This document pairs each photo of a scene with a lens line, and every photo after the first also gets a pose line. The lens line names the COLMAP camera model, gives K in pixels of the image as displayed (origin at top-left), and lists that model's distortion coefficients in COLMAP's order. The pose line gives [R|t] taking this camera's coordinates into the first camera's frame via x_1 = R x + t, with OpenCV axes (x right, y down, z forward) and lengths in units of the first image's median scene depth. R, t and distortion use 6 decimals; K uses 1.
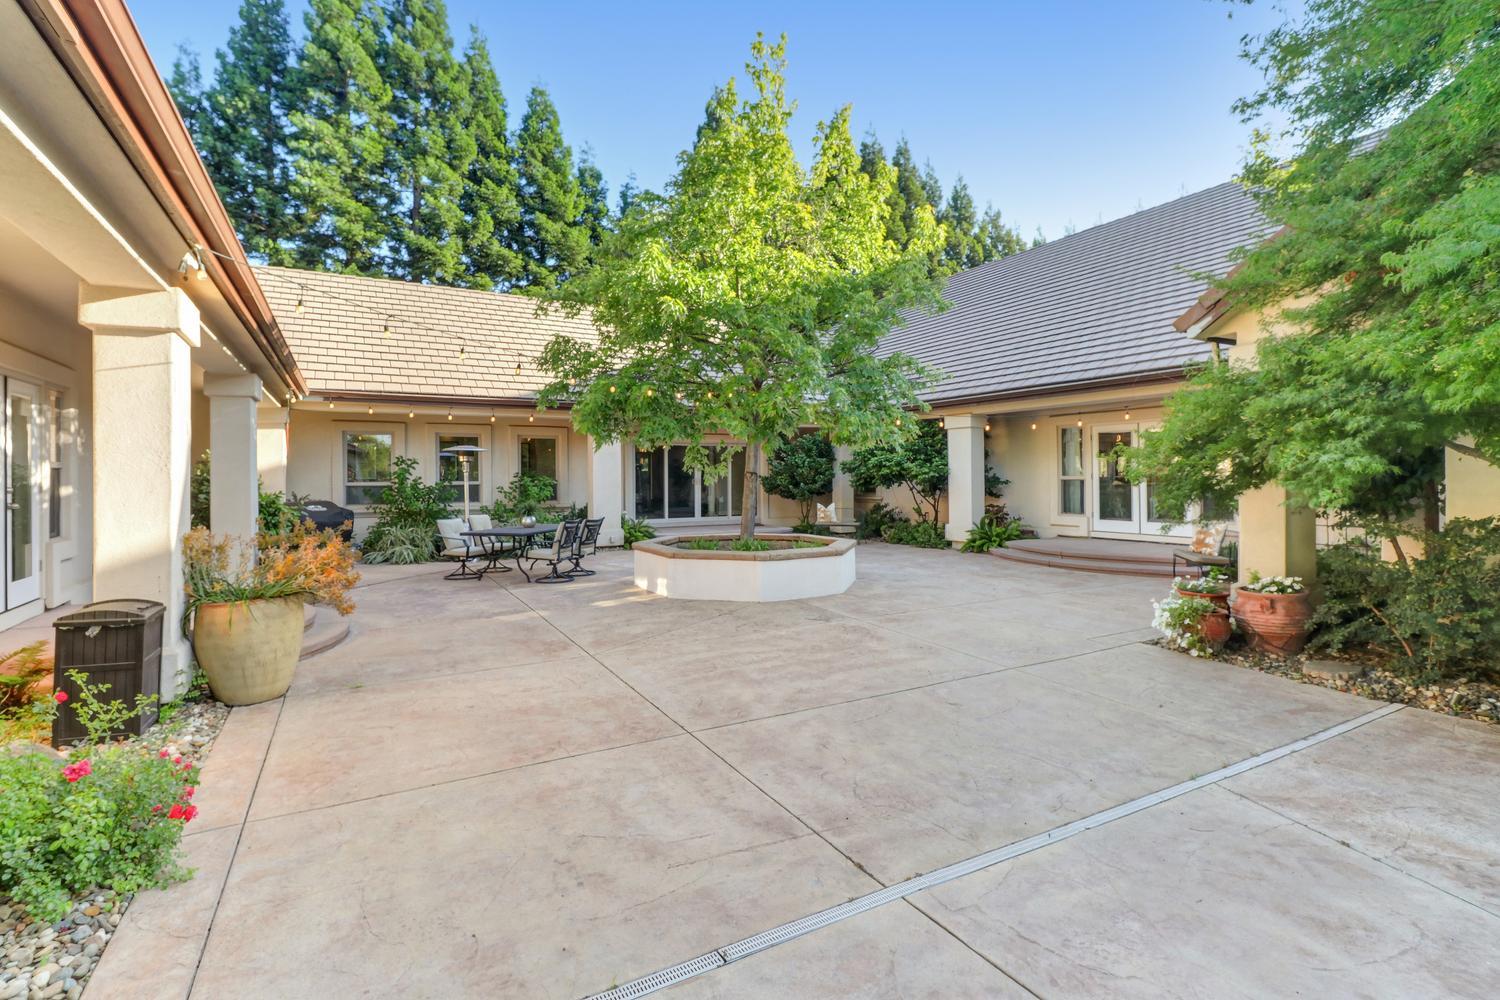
lens RADIAL K [[701.7, 0, 749.9], [0, 701.7, 480.4], [0, 0, 1]] dist [0.035280, -0.032826]
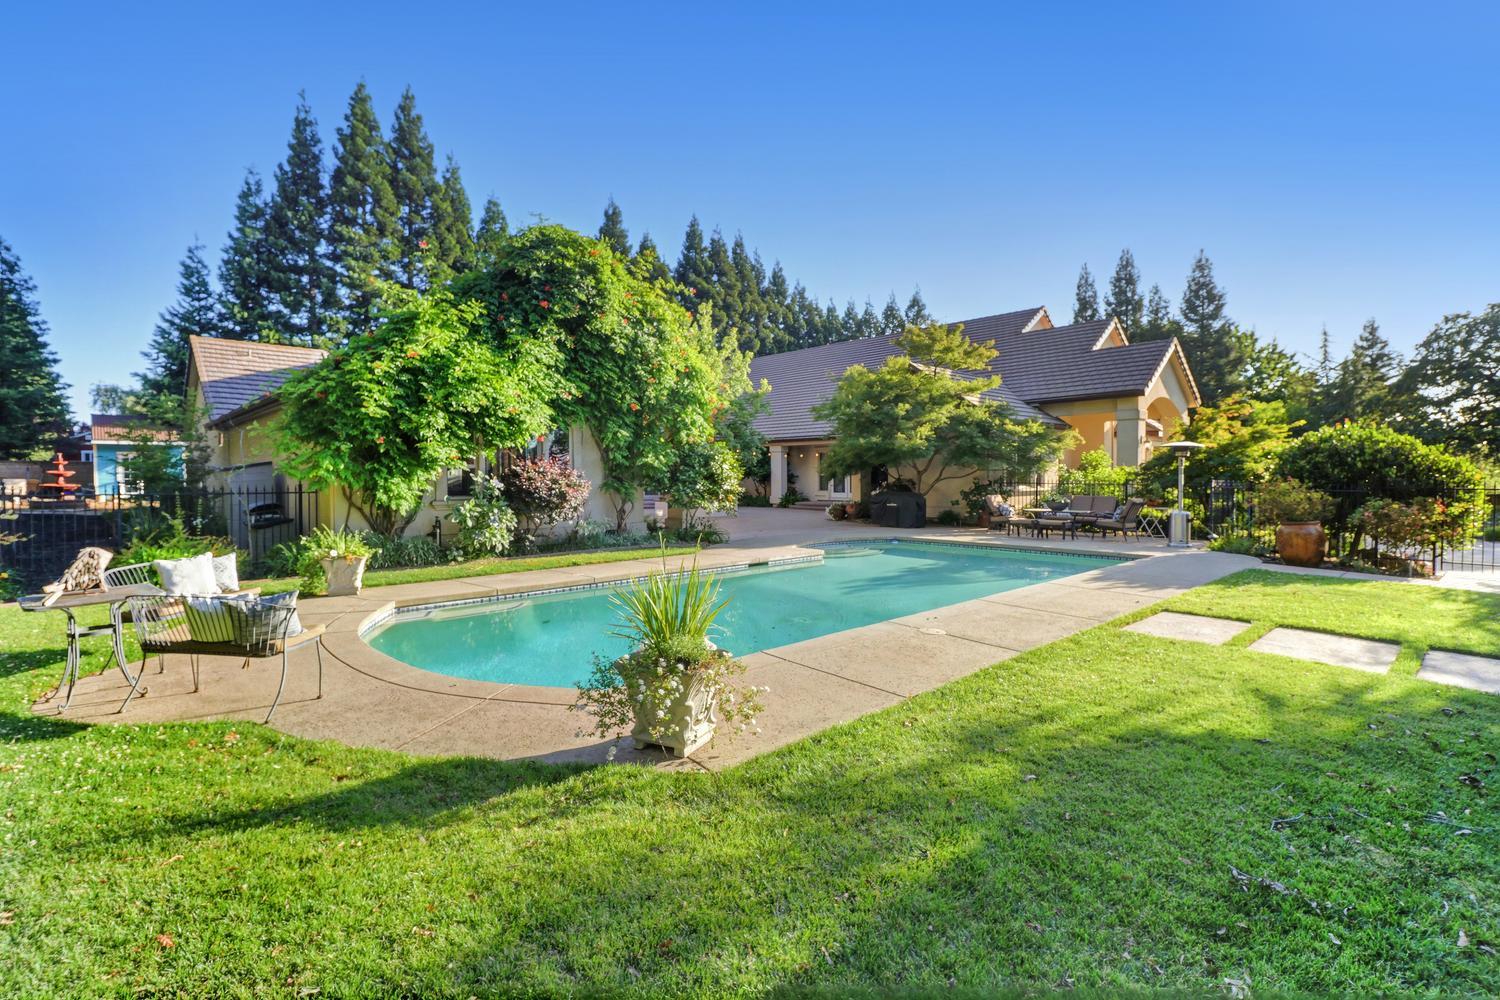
lens RADIAL K [[693.5, 0, 750.0], [0, 693.5, 500.0], [0, 0, 1]] dist [-0.013278, 0.000003]
pose [[0.969364, -0.006504, 0.245544, -0.152887], [-0.001035, 0.999532, 0.030563, 0.004691], [-0.245628, -0.029881, 0.968903, -0.526411]]
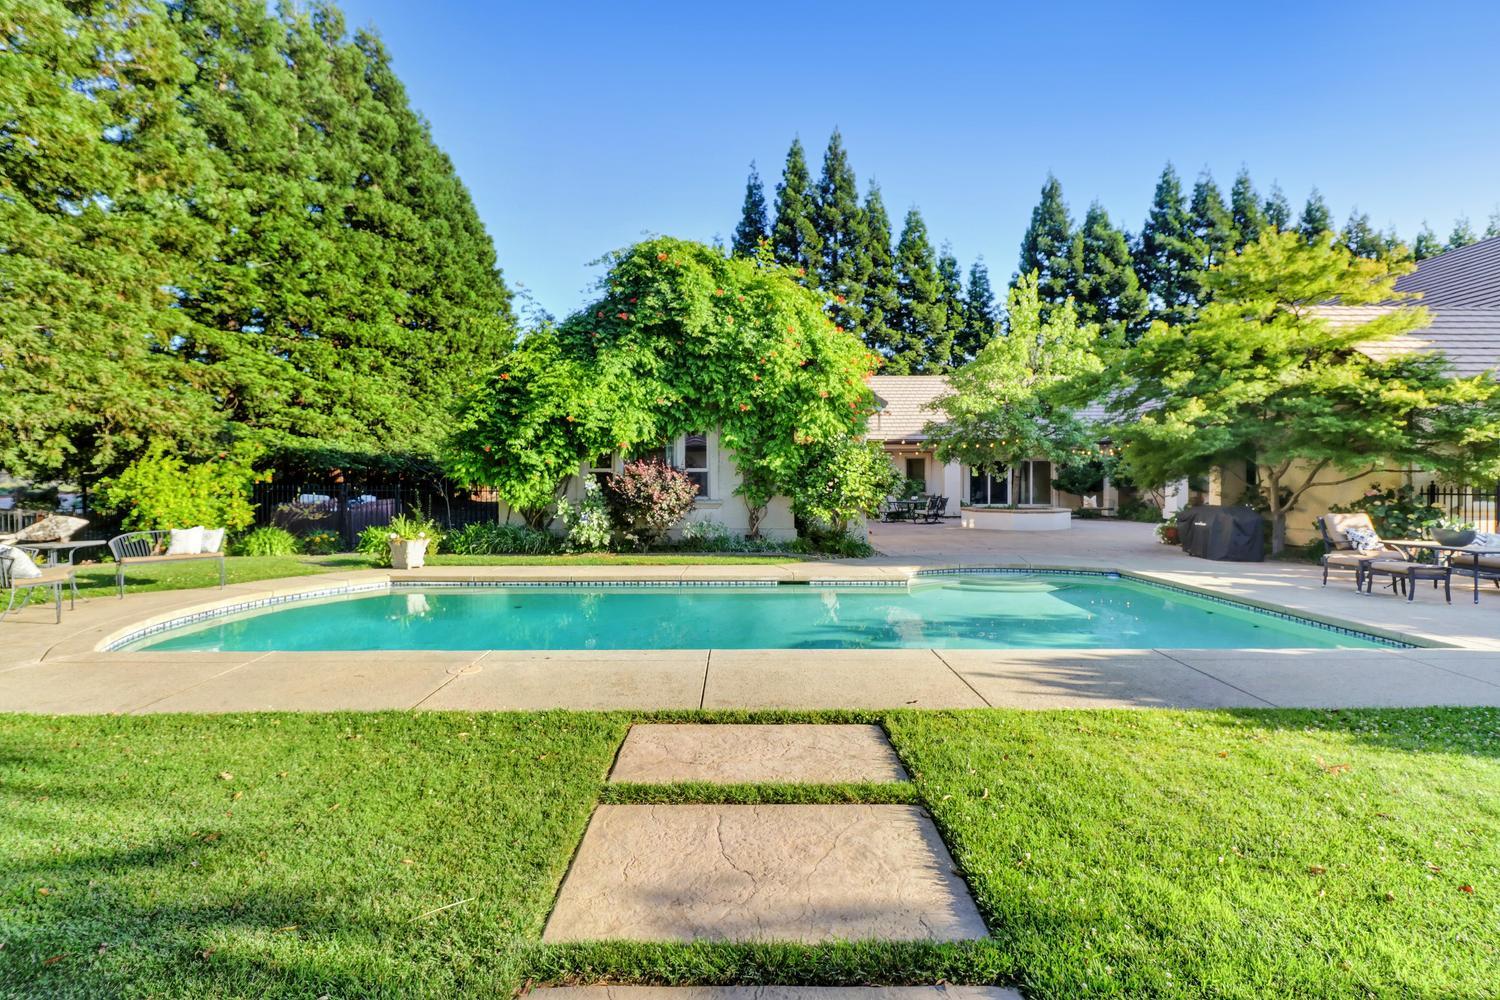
lens RADIAL K [[701.7, 0, 749.9], [0, 701.7, 480.4], [0, 0, 1]] dist [0.035280, -0.032826]
pose [[0.878077, 0.004624, -0.478498, 0.109055], [-0.008090, 0.999954, -0.005182, 0.006092], [0.478452, 0.008421, 0.878073, -0.448551]]
